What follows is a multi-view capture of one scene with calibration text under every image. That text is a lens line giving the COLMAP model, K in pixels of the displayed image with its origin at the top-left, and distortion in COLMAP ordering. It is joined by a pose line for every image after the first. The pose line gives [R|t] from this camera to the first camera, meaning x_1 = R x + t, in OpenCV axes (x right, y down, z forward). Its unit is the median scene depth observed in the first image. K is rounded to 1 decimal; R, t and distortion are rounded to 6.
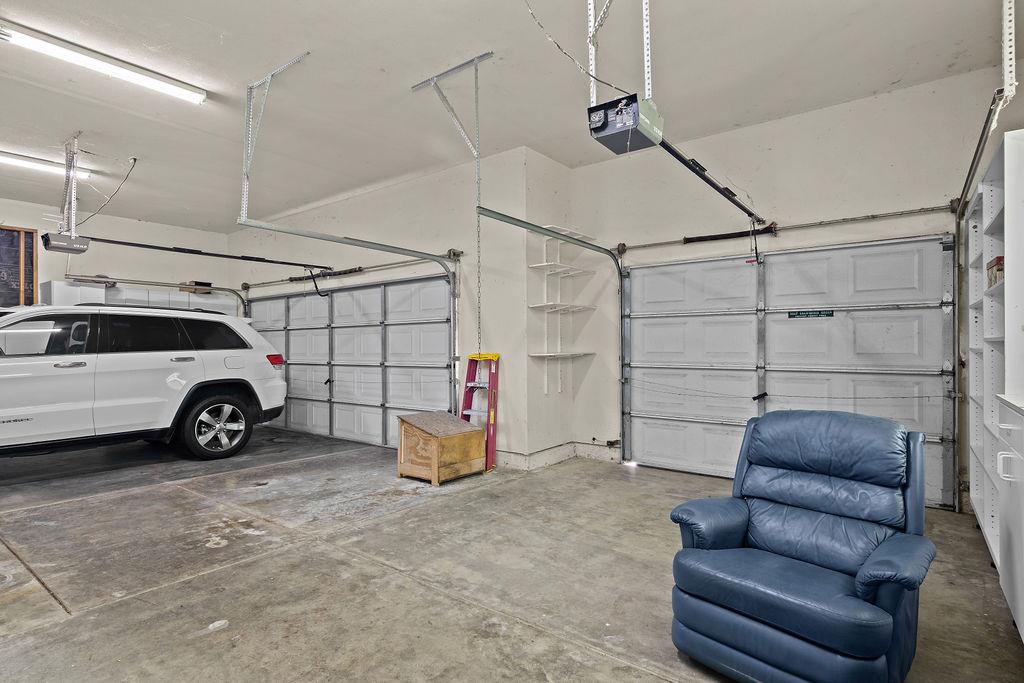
lens RADIAL K [[519.8, 0, 515.5], [0, 519.8, 349.6], [0, 0, 1]] dist [-0.001066, 0.002002]
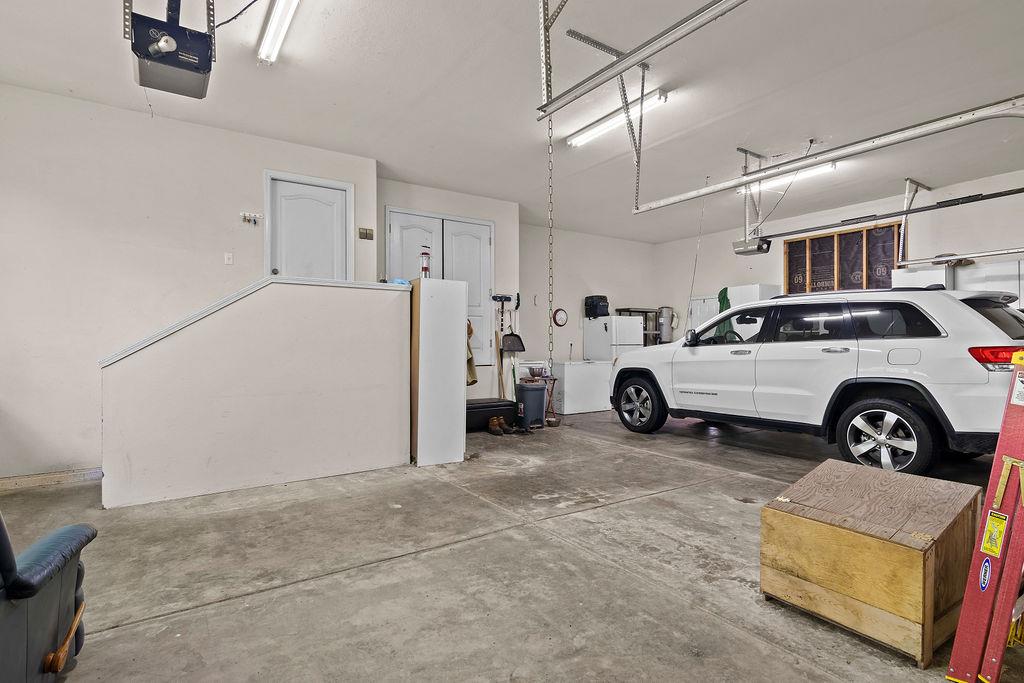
lens RADIAL K [[519.8, 0, 515.5], [0, 519.8, 349.6], [0, 0, 1]] dist [-0.001066, 0.002002]
pose [[-0.321151, 0.017383, -0.946869, 0.550272], [0.001612, 0.999840, 0.017809, 0.000228], [0.947027, 0.004193, -0.321127, 1.199116]]
